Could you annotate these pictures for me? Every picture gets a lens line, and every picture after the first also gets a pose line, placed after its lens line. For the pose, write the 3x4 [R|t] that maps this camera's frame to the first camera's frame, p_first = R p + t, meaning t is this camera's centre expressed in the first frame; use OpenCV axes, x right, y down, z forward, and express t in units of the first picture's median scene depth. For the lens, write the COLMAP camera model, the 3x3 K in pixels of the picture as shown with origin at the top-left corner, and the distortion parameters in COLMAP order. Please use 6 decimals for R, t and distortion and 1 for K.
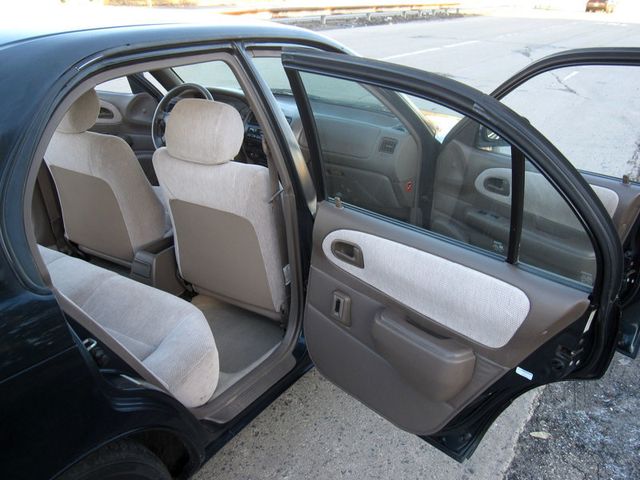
lens RADIAL K [[619.8, 0, 320.0], [0, 619.8, 240.0], [0, 0, 1]] dist [-0.003790, -0.001139]
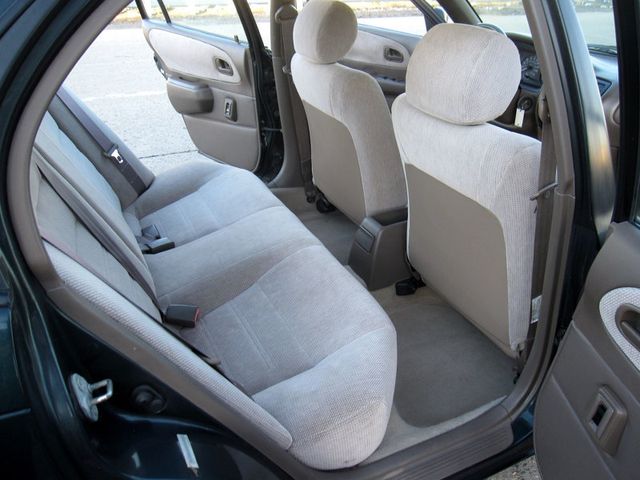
lens RADIAL K [[547.5, 0, 320.0], [0, 547.5, 240.0], [0, 0, 1]] dist [-0.039038, 0.000243]
pose [[0.850159, 0.247735, -0.464604, 0.001923], [-0.206394, 0.968576, 0.138790, -0.050342], [0.484387, -0.022102, 0.874574, 0.399642]]
